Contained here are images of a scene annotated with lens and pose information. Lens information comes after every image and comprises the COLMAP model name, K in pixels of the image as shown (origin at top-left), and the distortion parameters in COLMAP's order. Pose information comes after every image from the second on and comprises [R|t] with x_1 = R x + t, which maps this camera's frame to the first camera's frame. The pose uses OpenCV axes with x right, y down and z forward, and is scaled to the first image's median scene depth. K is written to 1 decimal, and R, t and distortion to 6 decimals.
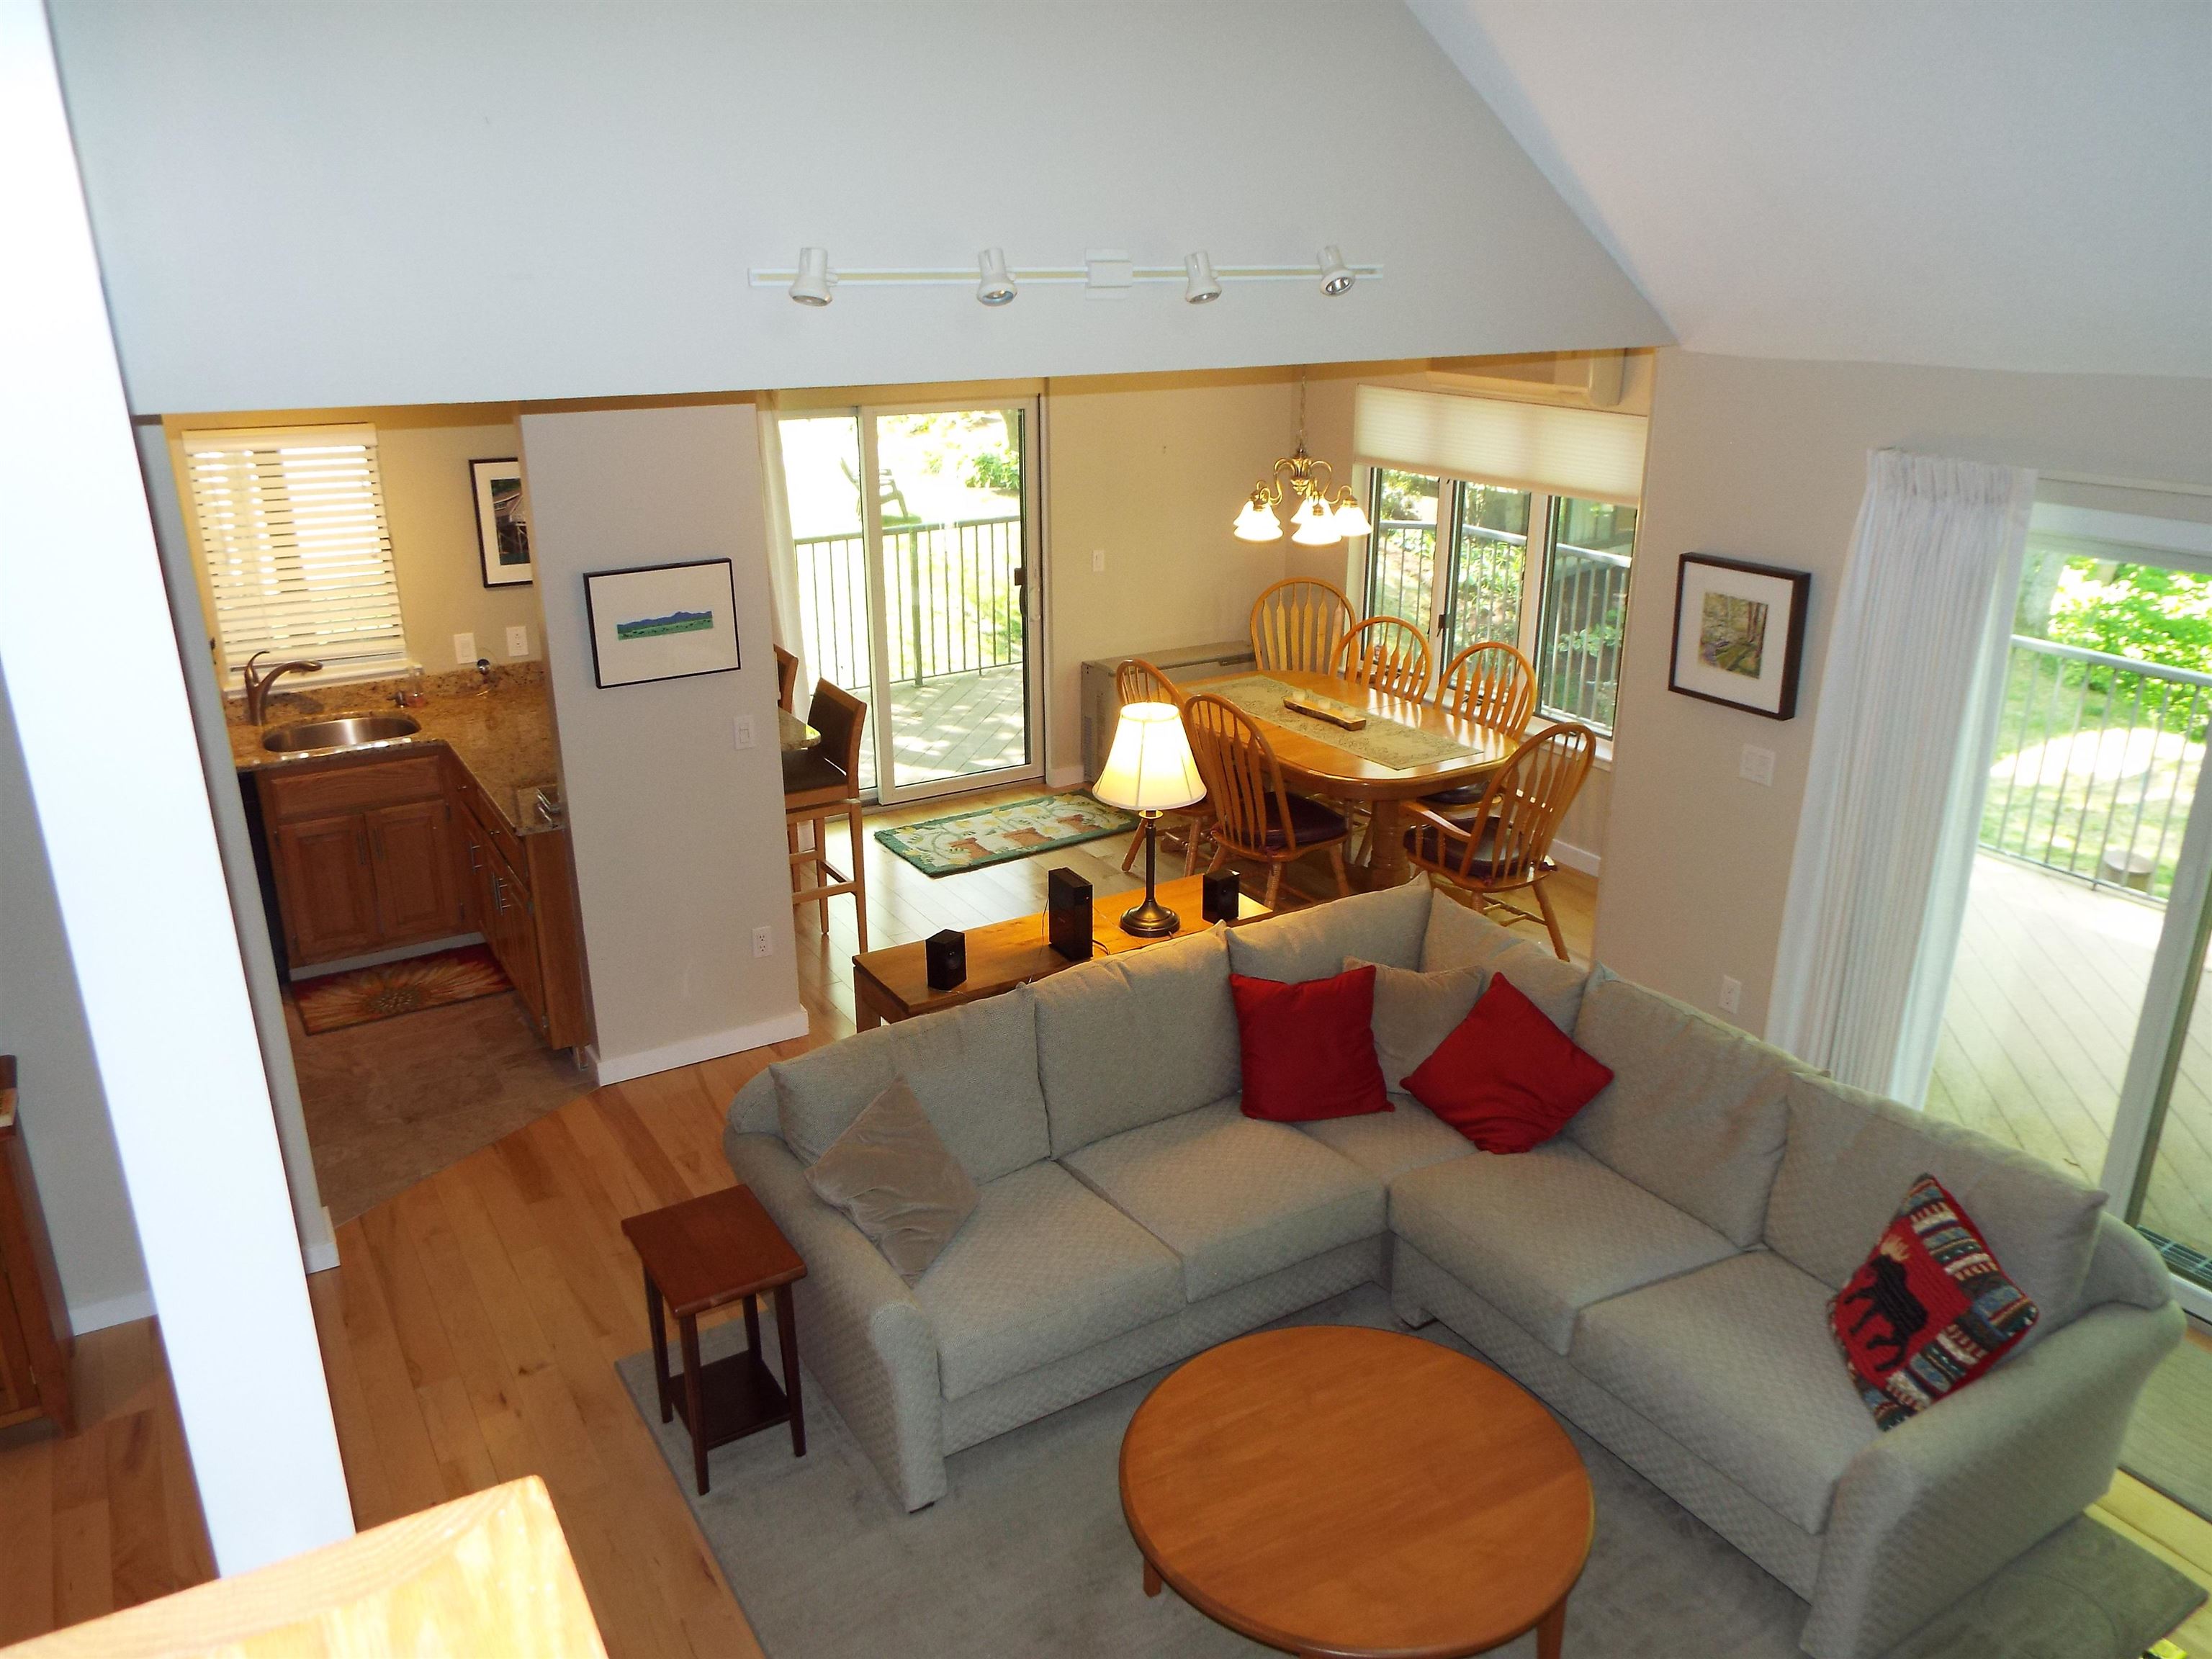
lens RADIAL K [[1629.7, 0, 1092.1], [0, 1629.7, 831.9], [0, 0, 1]] dist [0.024782, -0.022421]
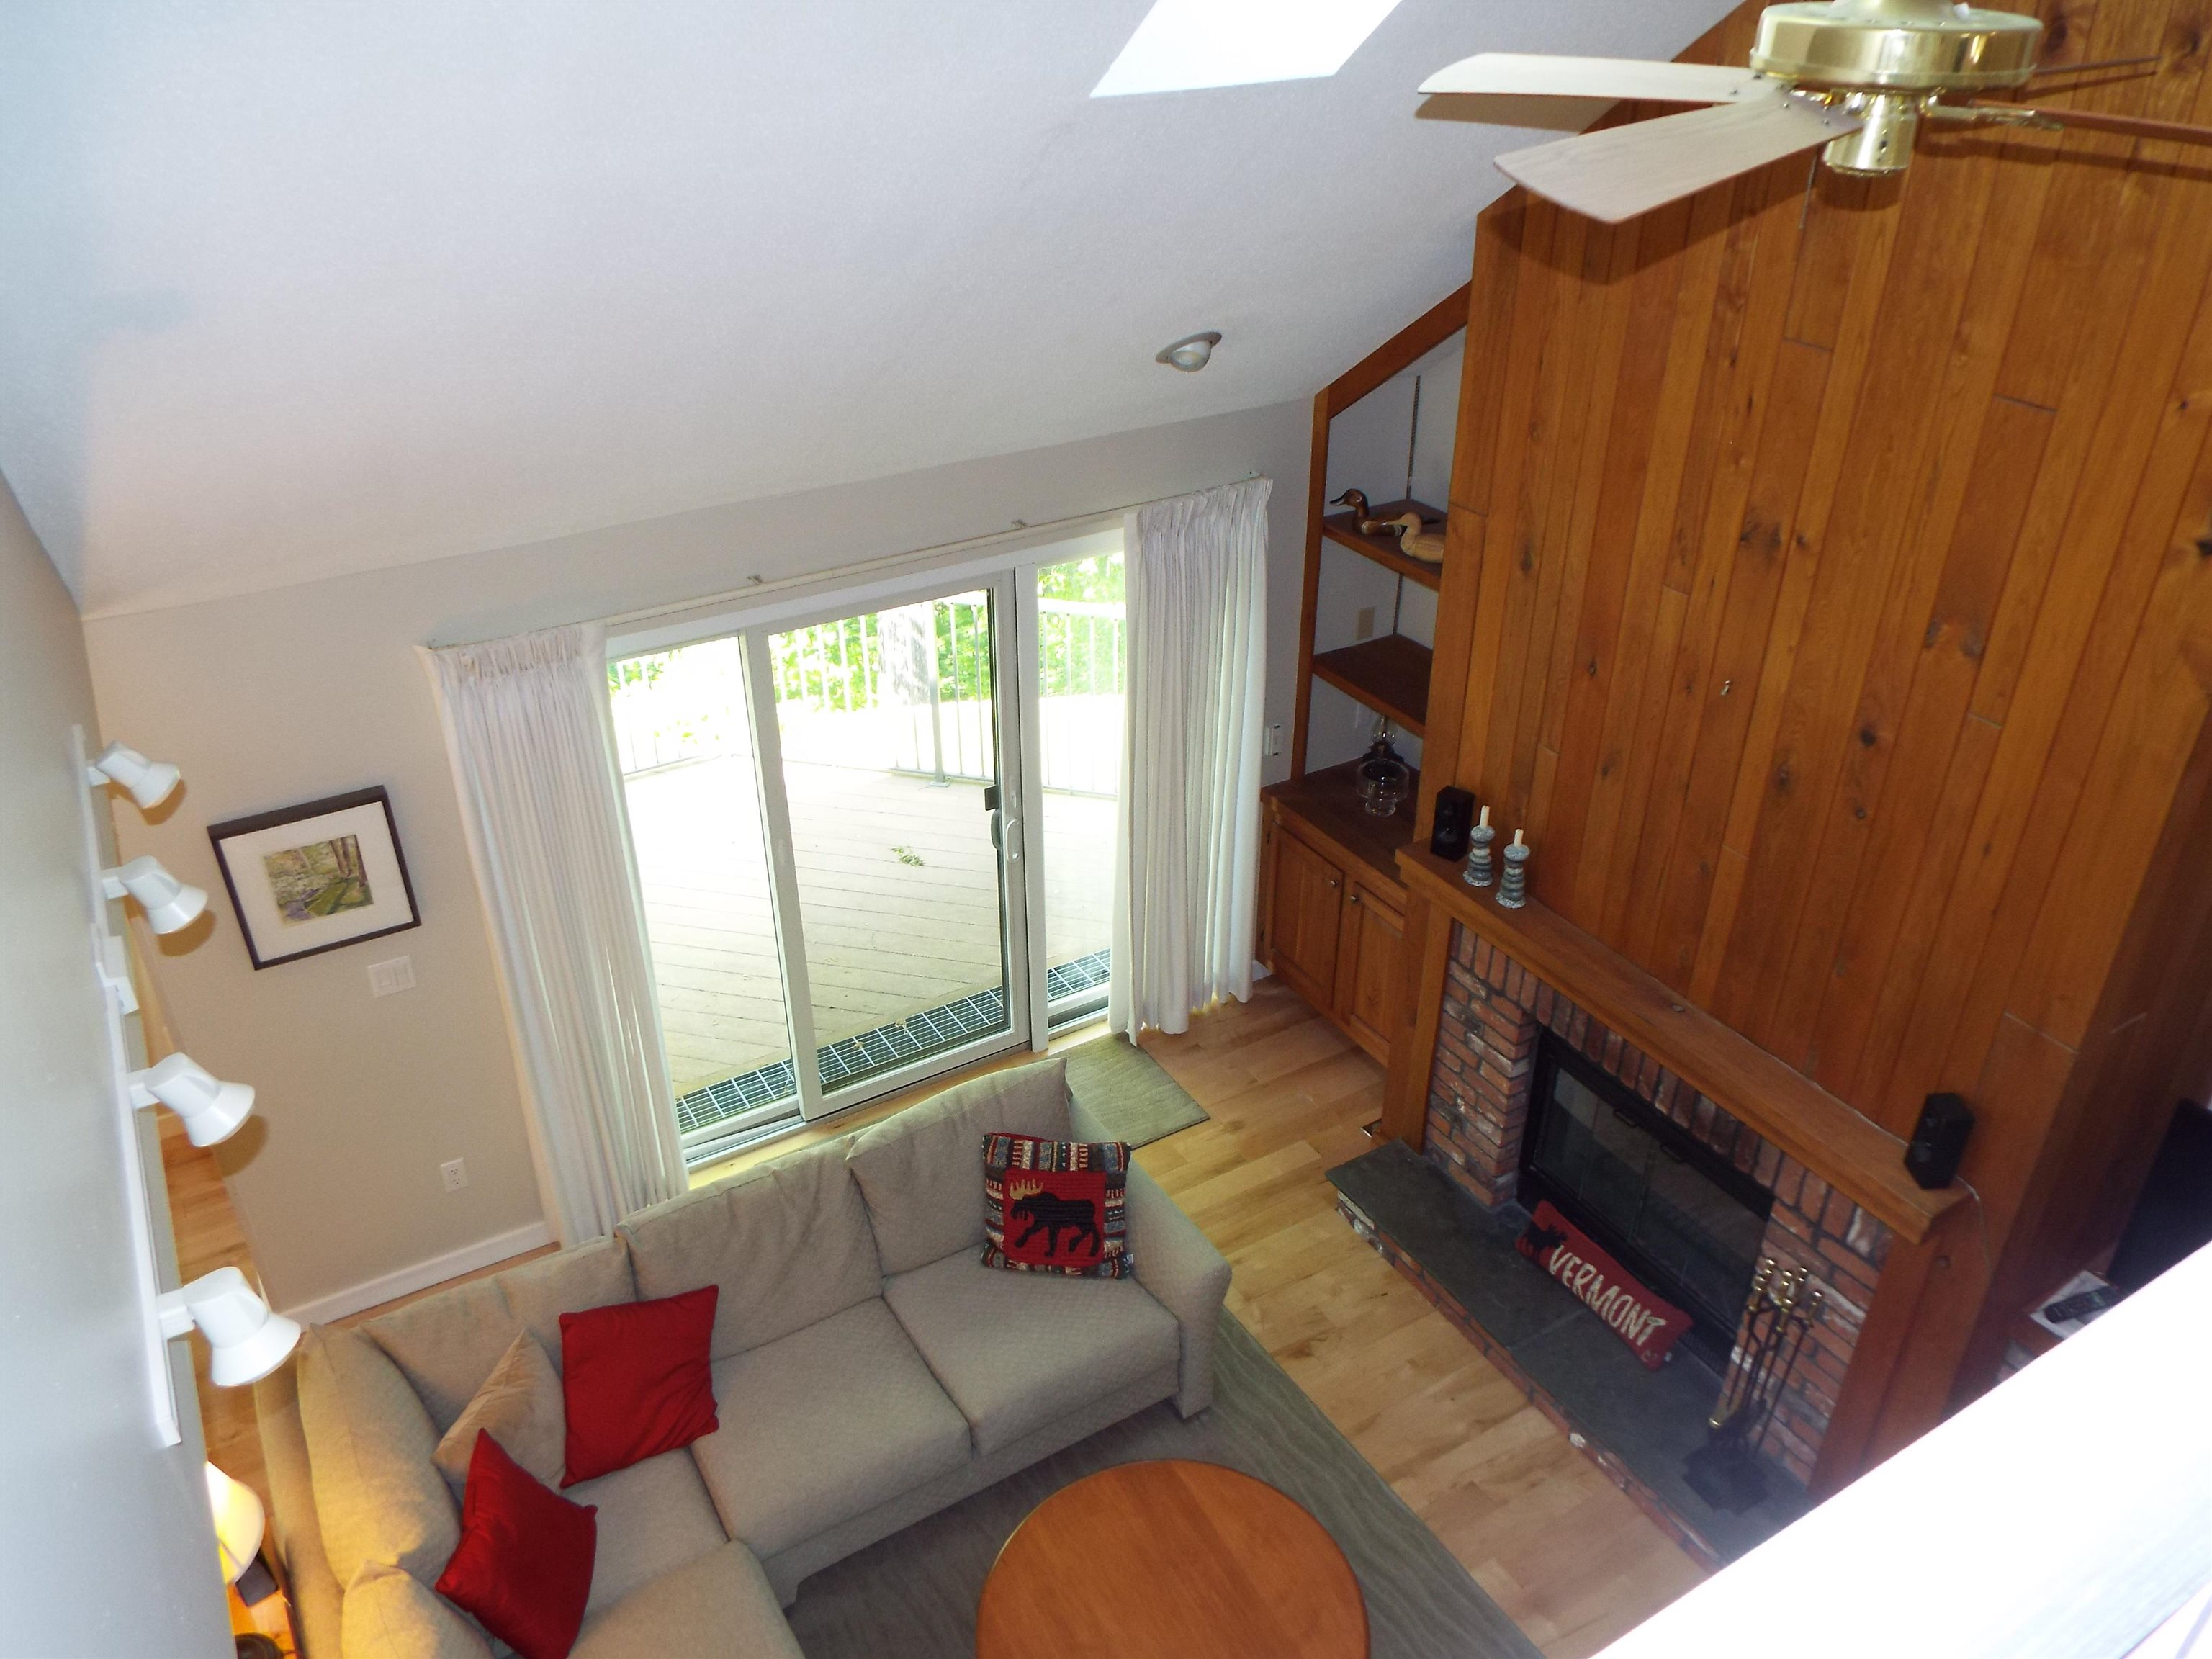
lens RADIAL K [[1629.7, 0, 1108.6], [0, 1629.7, 832.7], [0, 0, 1]] dist [0.024782, -0.022421]
pose [[-0.002526, -0.498282, 0.867011, -0.374899], [0.337424, 0.815741, 0.469799, -0.420314], [-0.941349, 0.293737, 0.166071, 0.443007]]
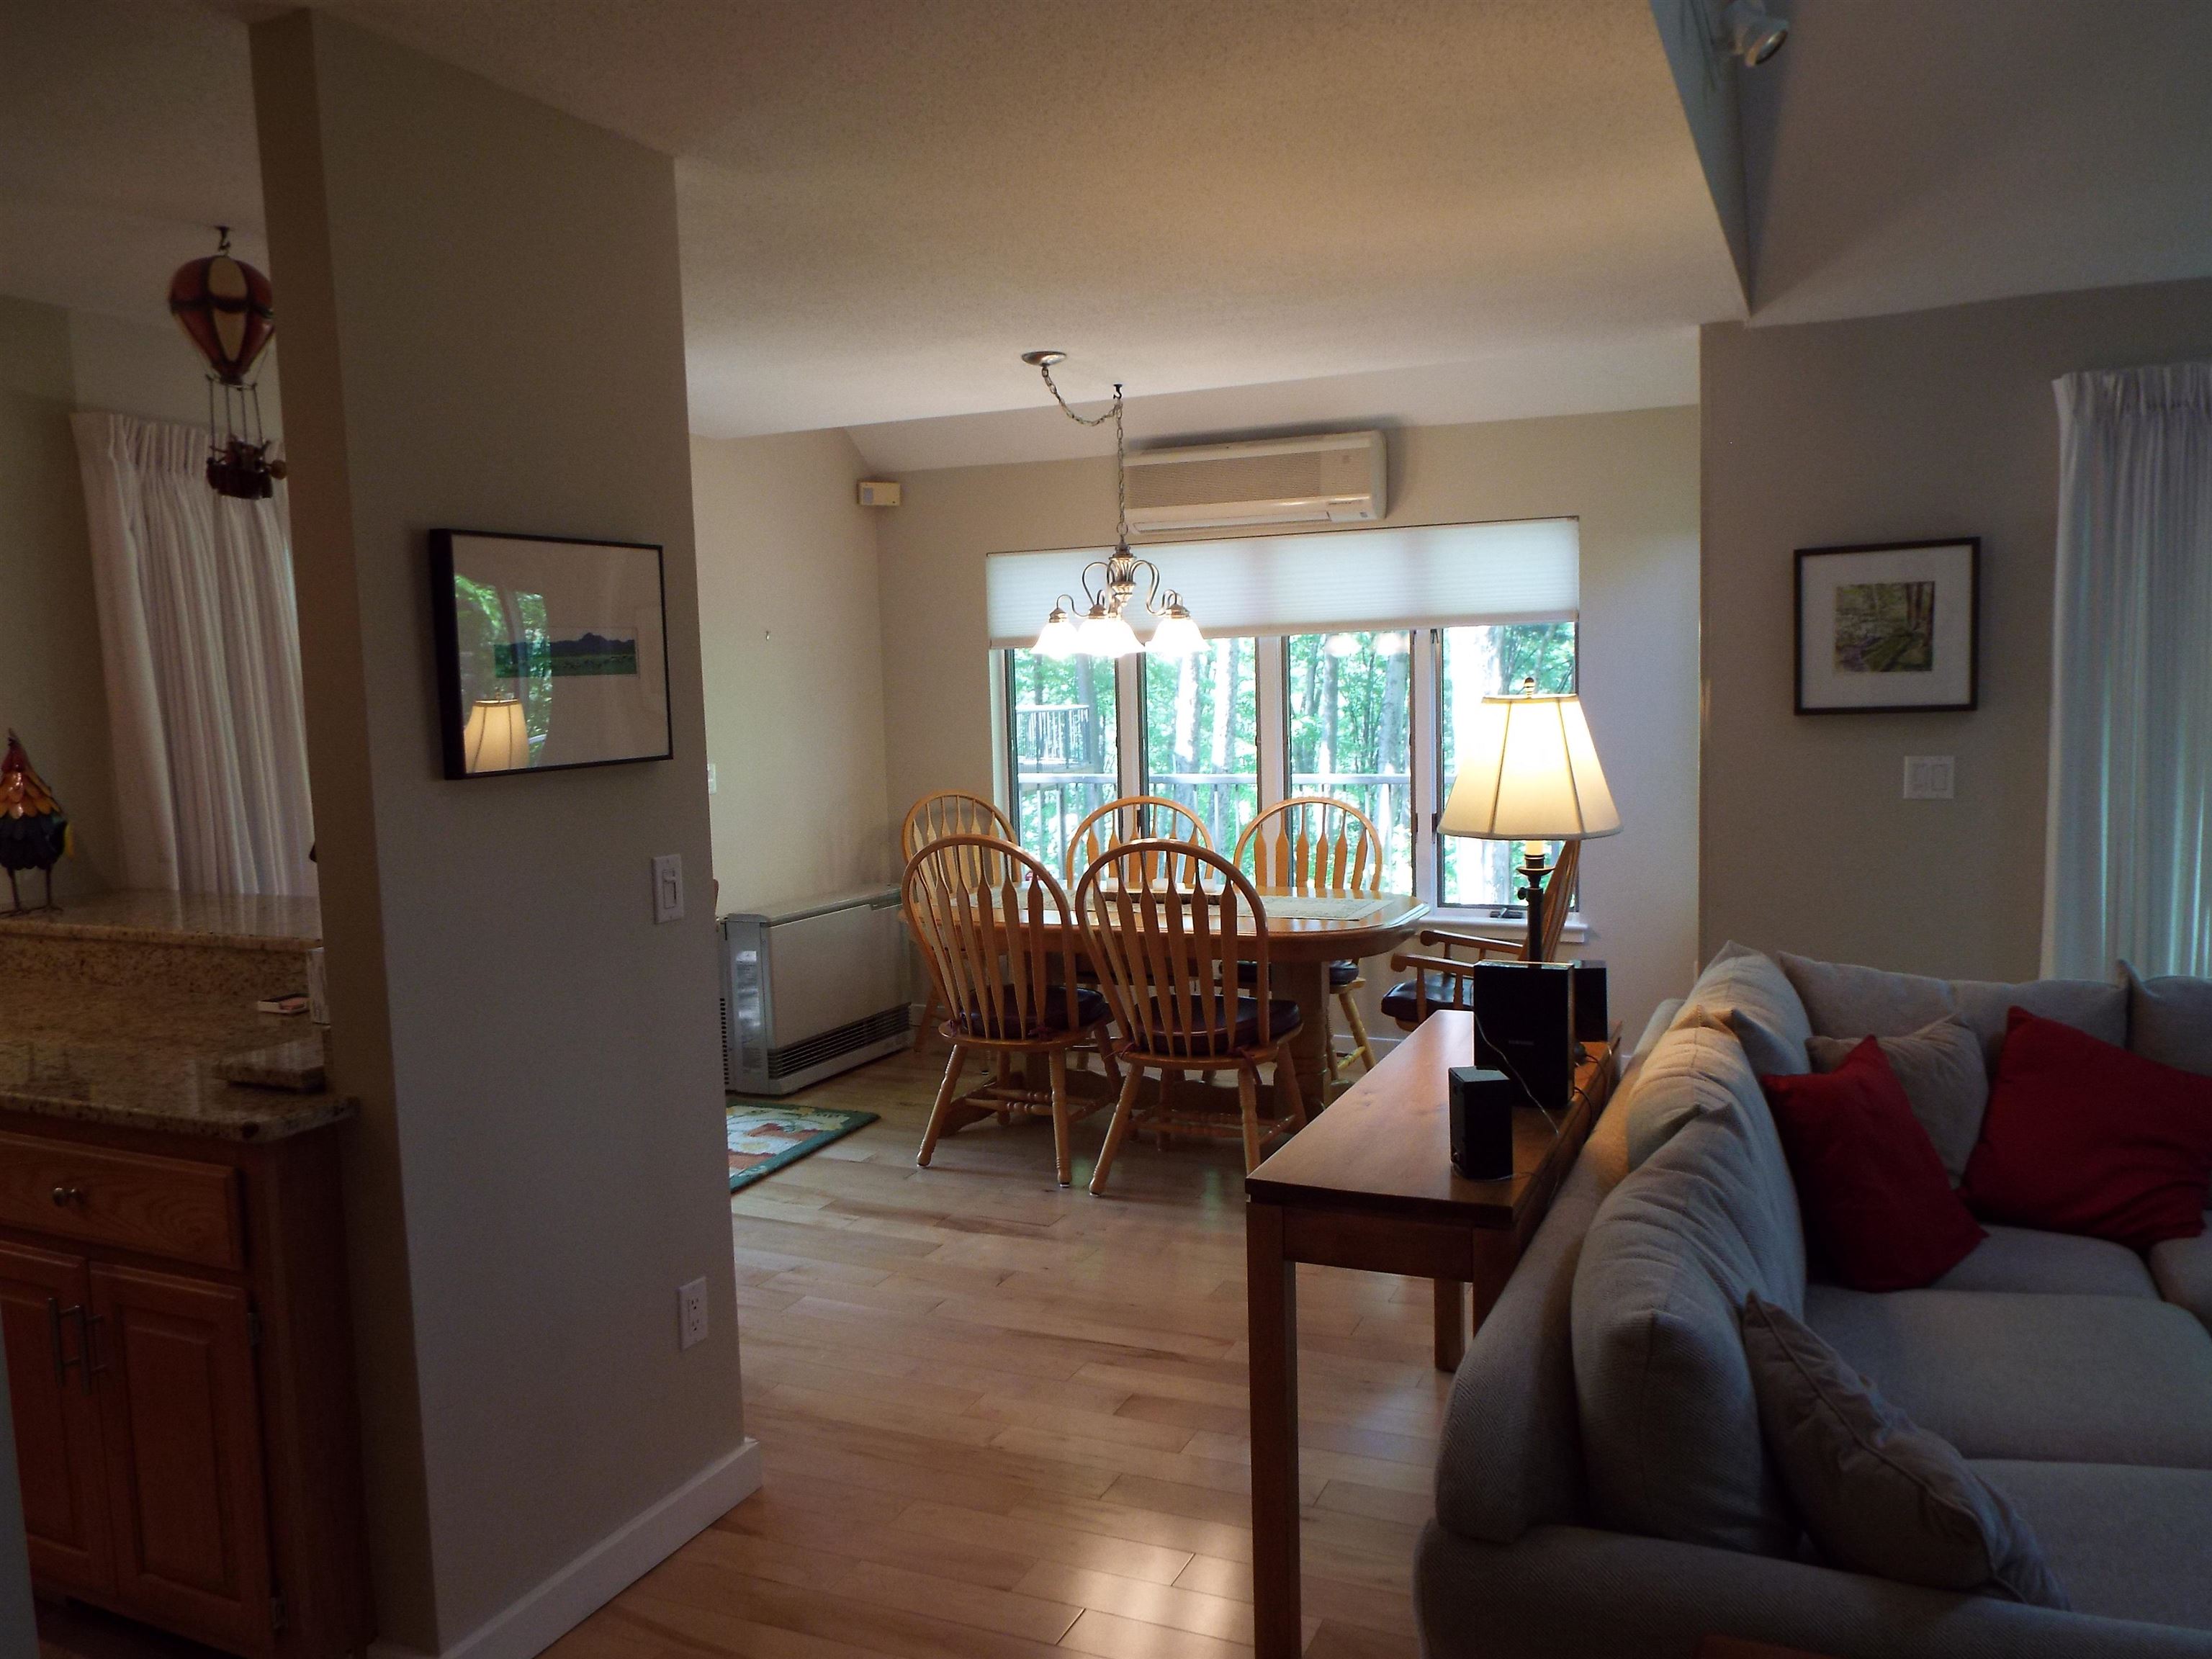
lens RADIAL K [[1629.7, 0, 1123.7], [0, 1629.7, 849.1], [0, 0, 1]] dist [0.024782, -0.022421]
pose [[0.819845, -0.079320, 0.567065, -0.433783], [0.218970, 0.958512, -0.182504, 0.059976], [-0.529063, 0.273795, 0.803199, 0.559652]]
